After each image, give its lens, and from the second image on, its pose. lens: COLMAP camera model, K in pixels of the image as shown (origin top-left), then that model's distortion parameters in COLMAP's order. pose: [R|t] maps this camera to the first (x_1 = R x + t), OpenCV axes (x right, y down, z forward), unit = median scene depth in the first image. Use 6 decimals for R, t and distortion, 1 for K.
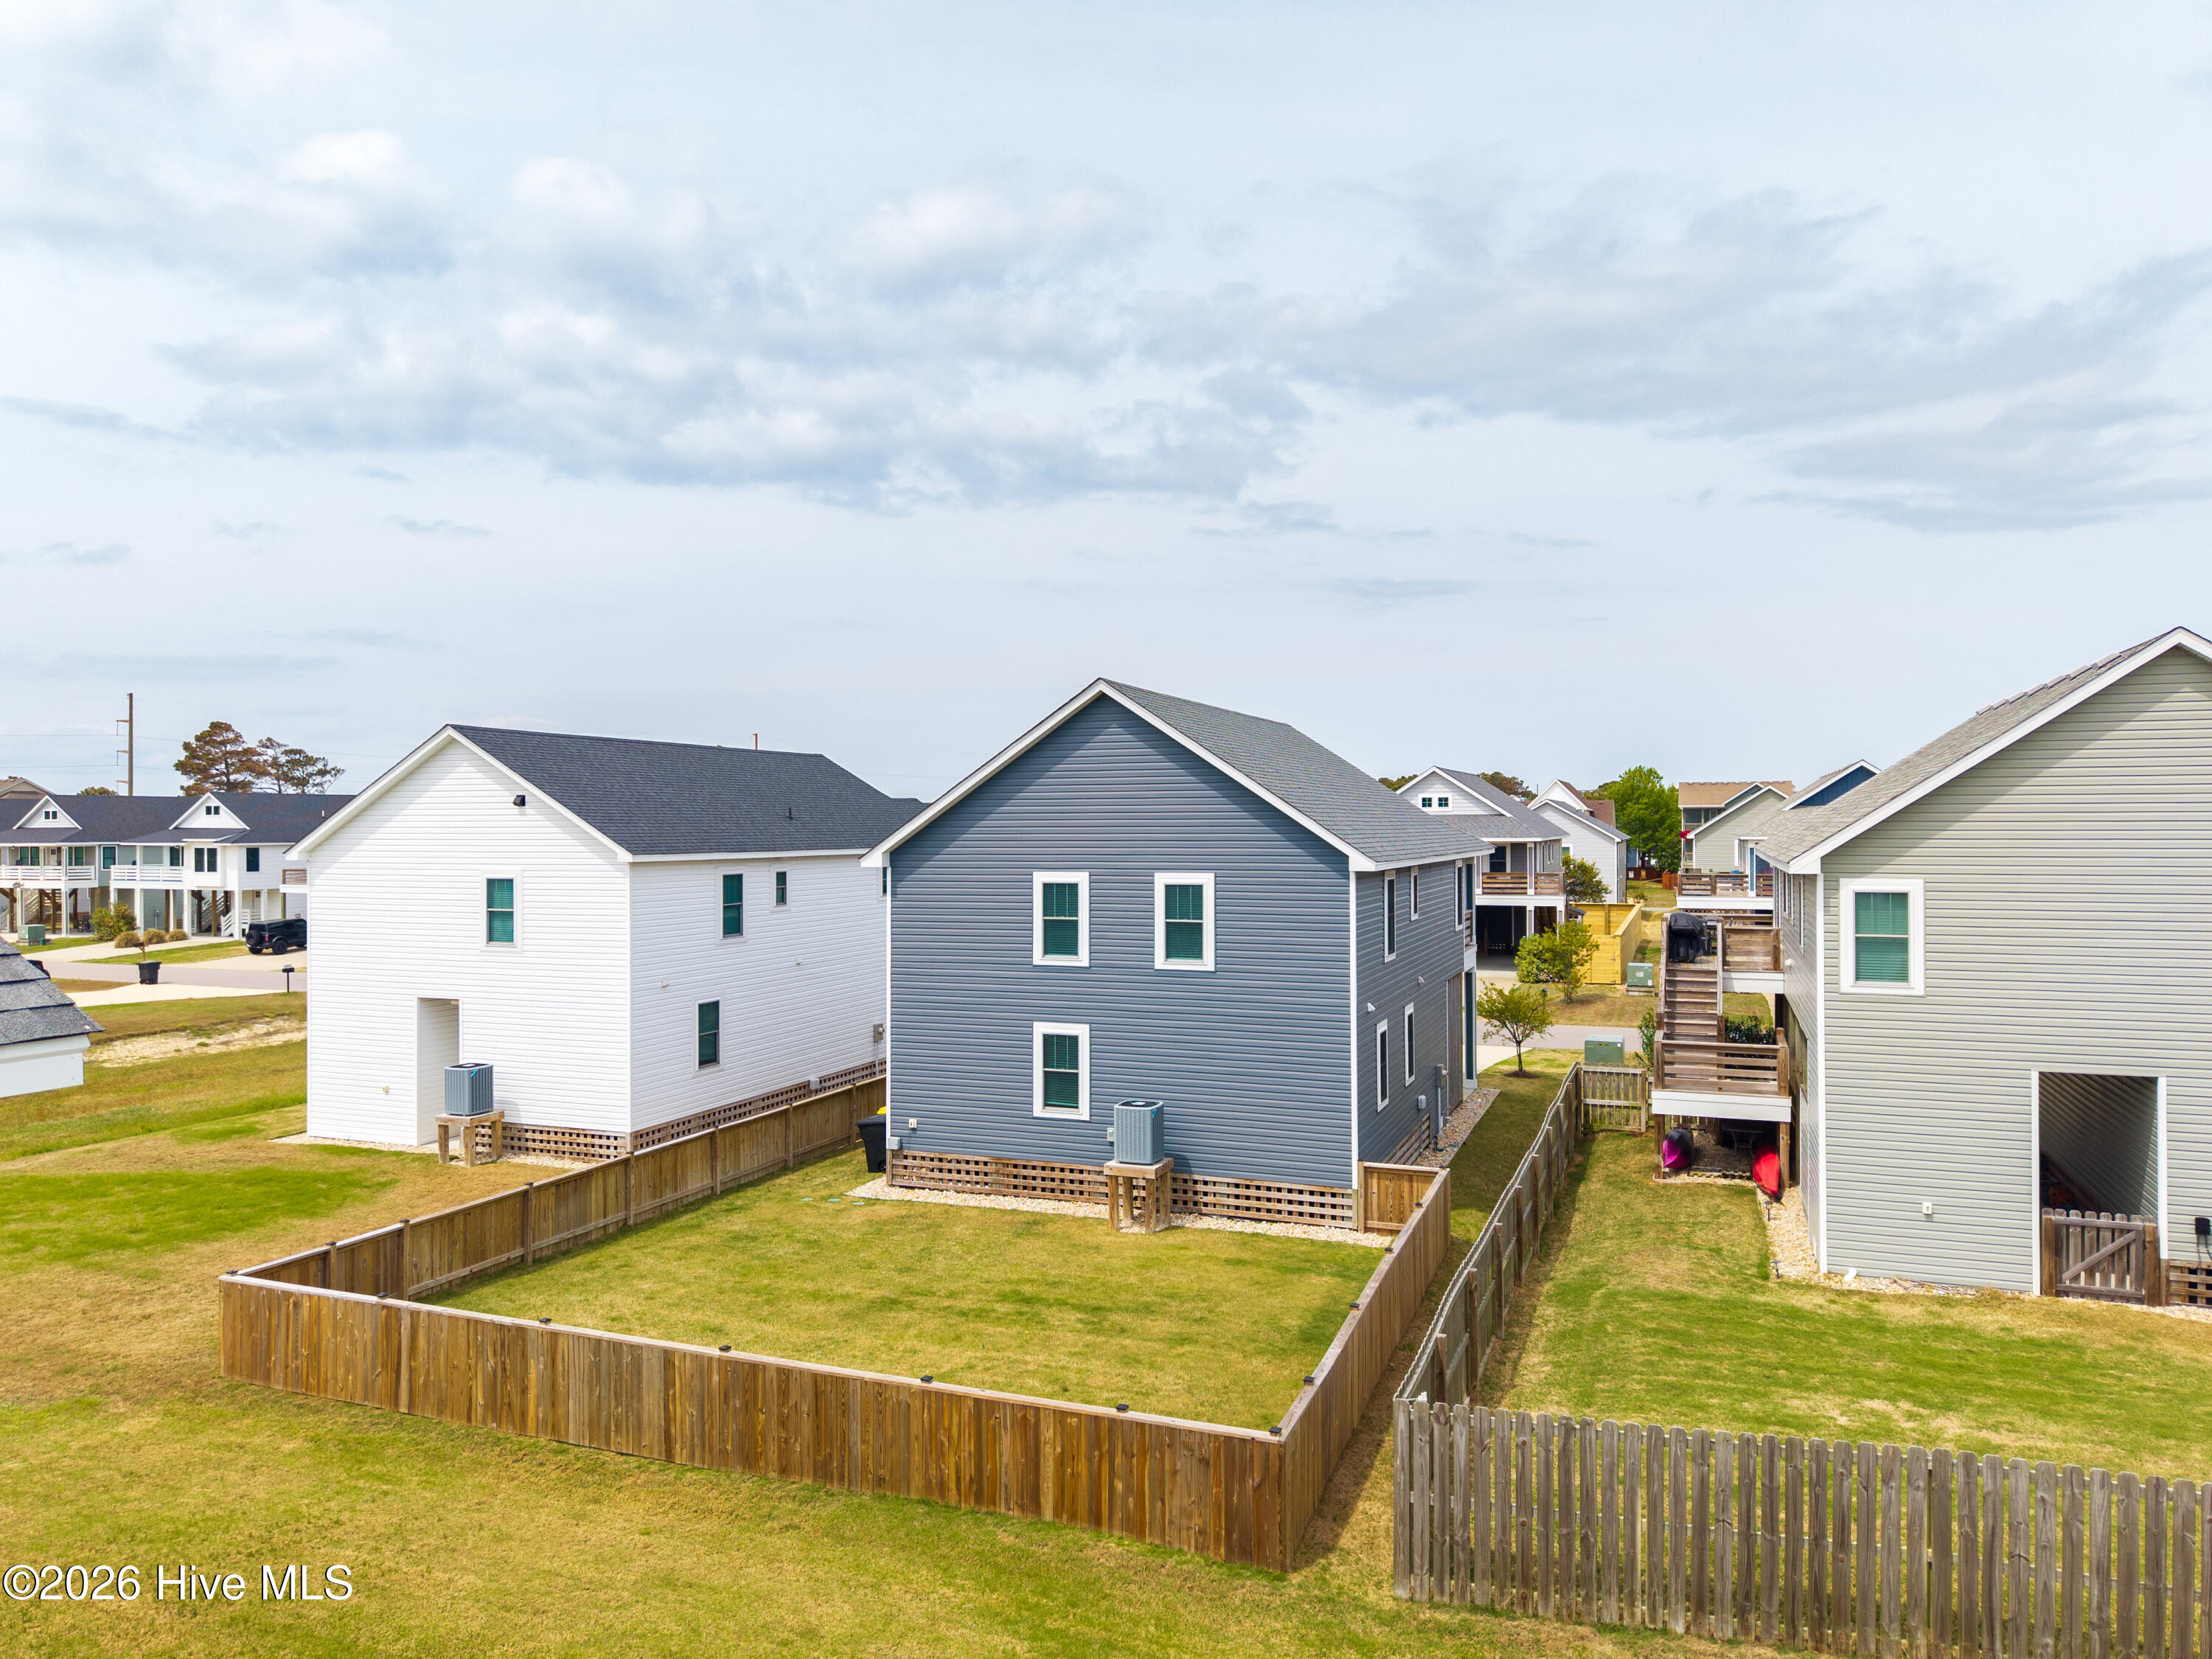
lens RADIAL K [[1487.2, 0, 1112.1], [0, 1487.2, 812.4], [0, 0, 1]] dist [0.028075, -0.029399]
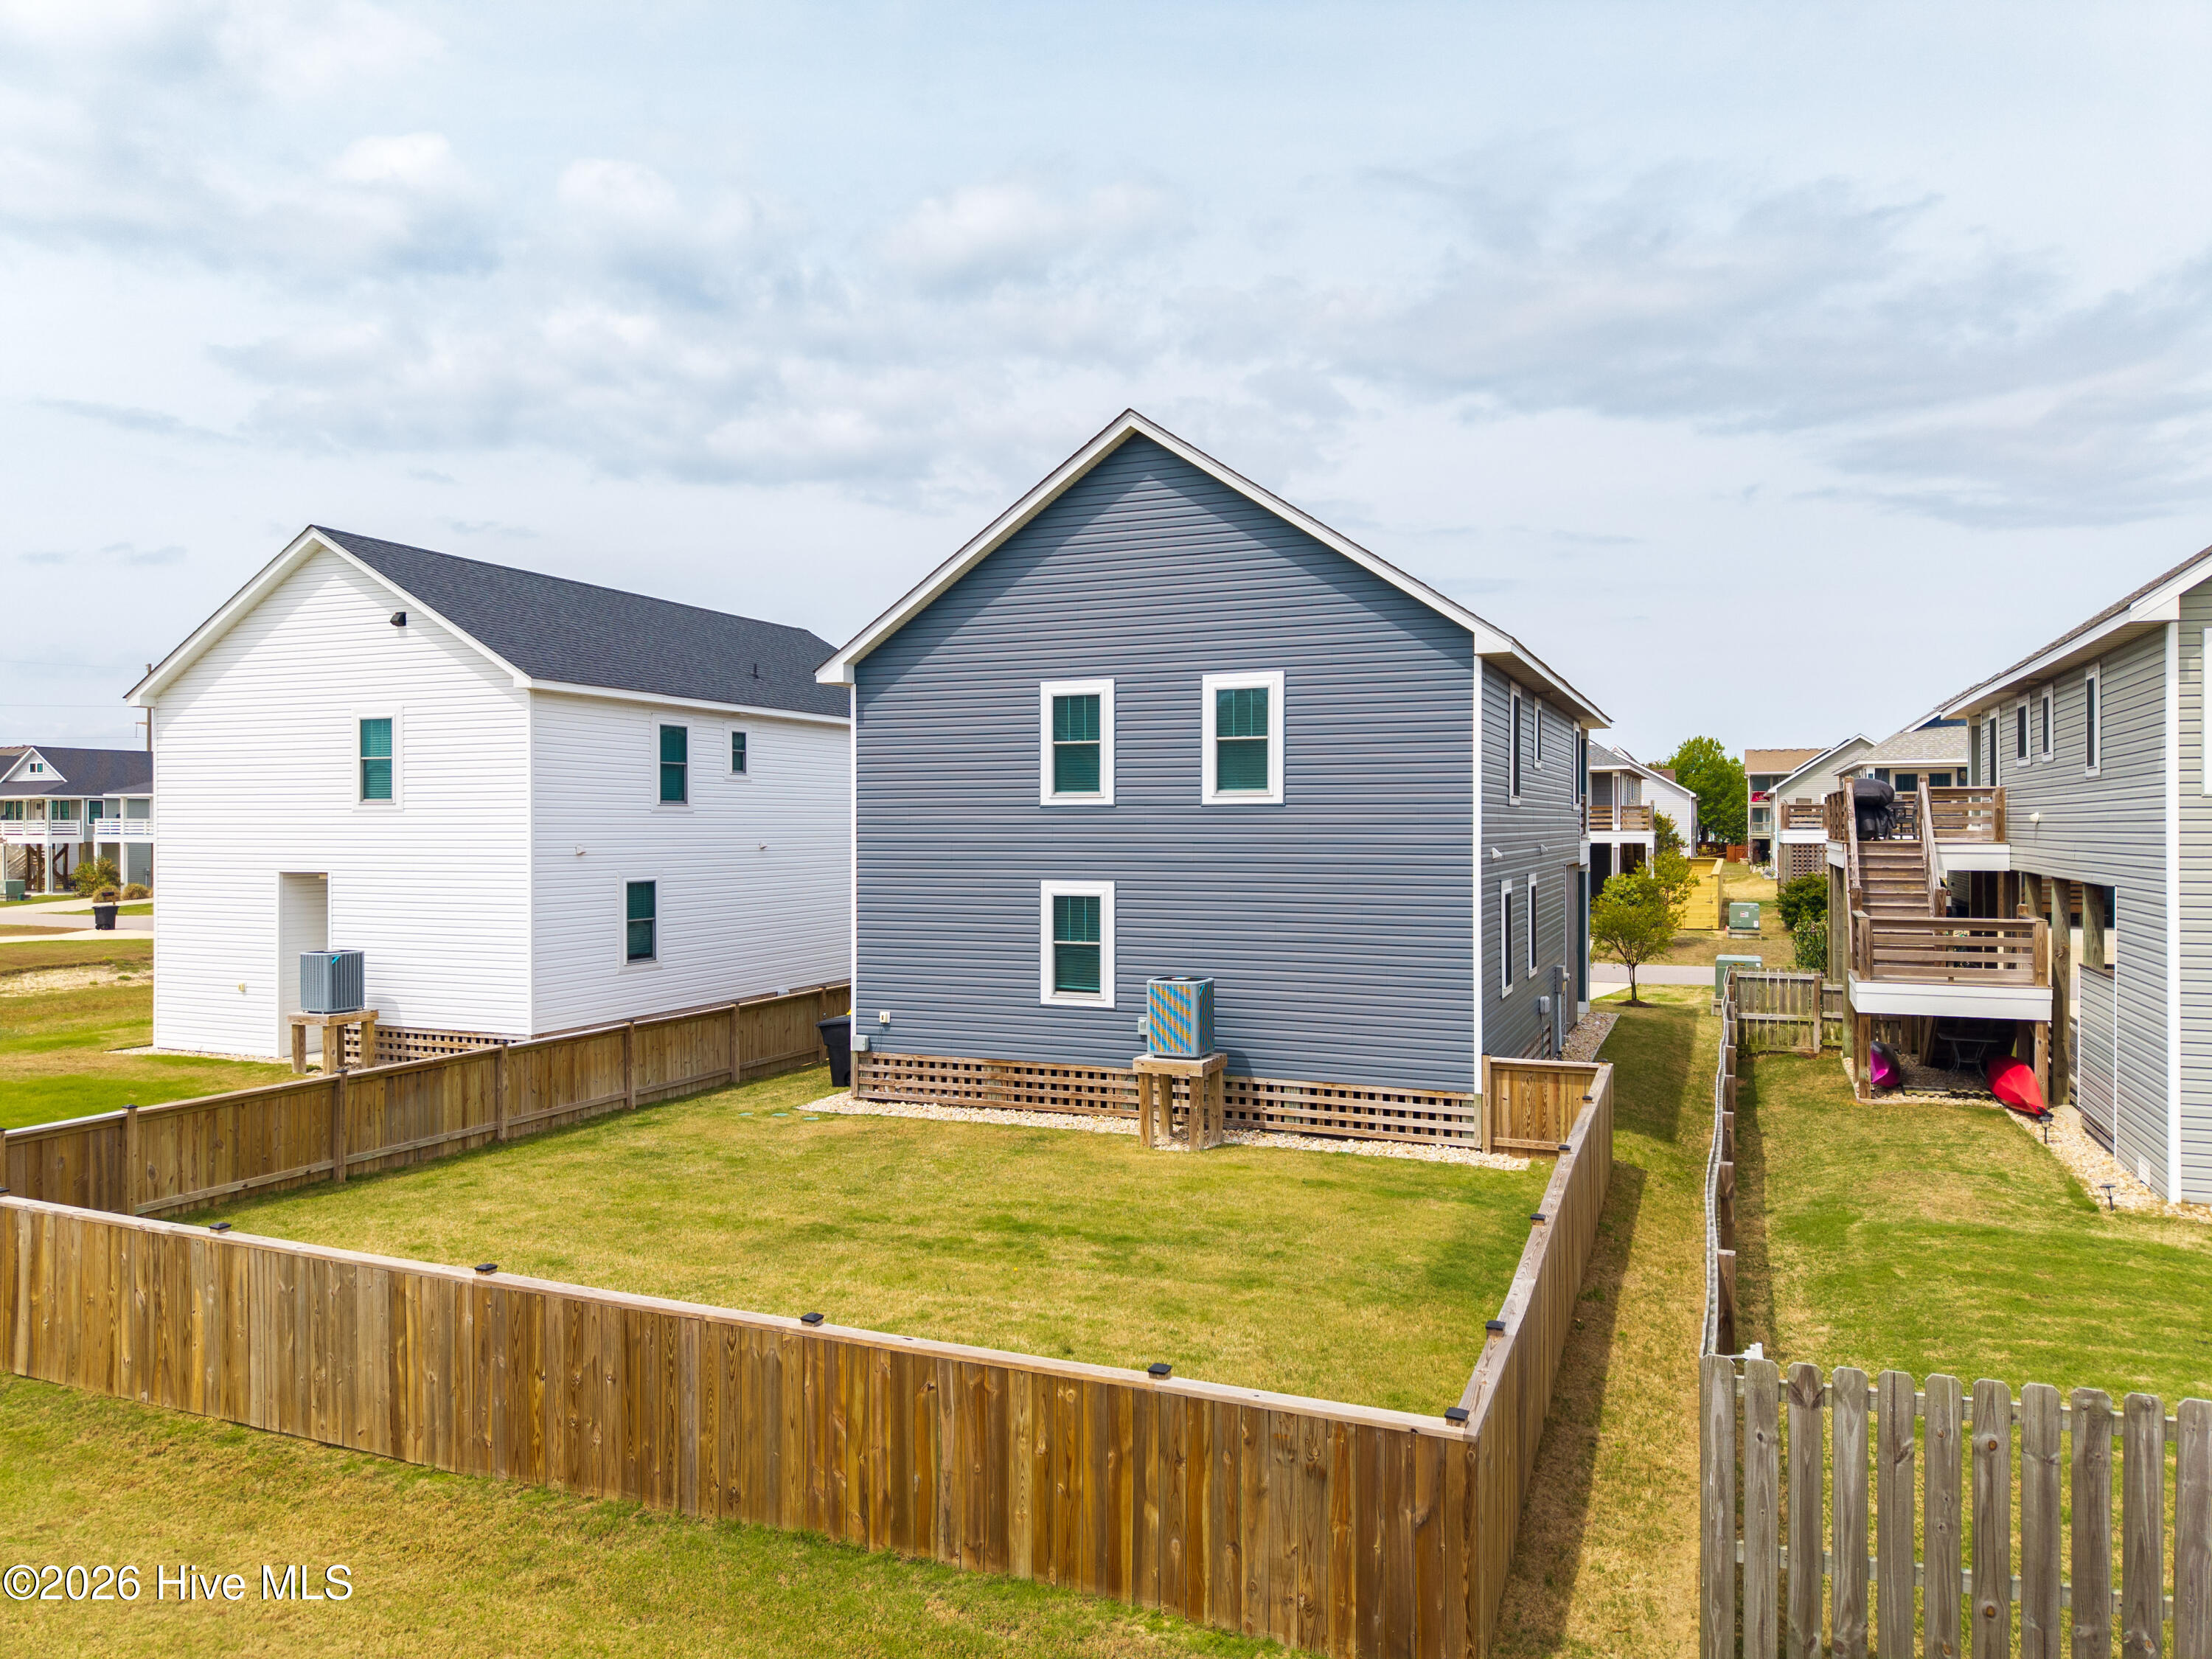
lens RADIAL K [[1487.2, 0, 1116.7], [0, 1487.2, 811.1], [0, 0, 1]] dist [0.028075, -0.029399]
pose [[0.999741, 0.002122, -0.022673, 0.002483], [-0.002085, 0.999996, 0.001668, 0.122709], [0.022676, -0.001621, 0.999742, 0.288867]]
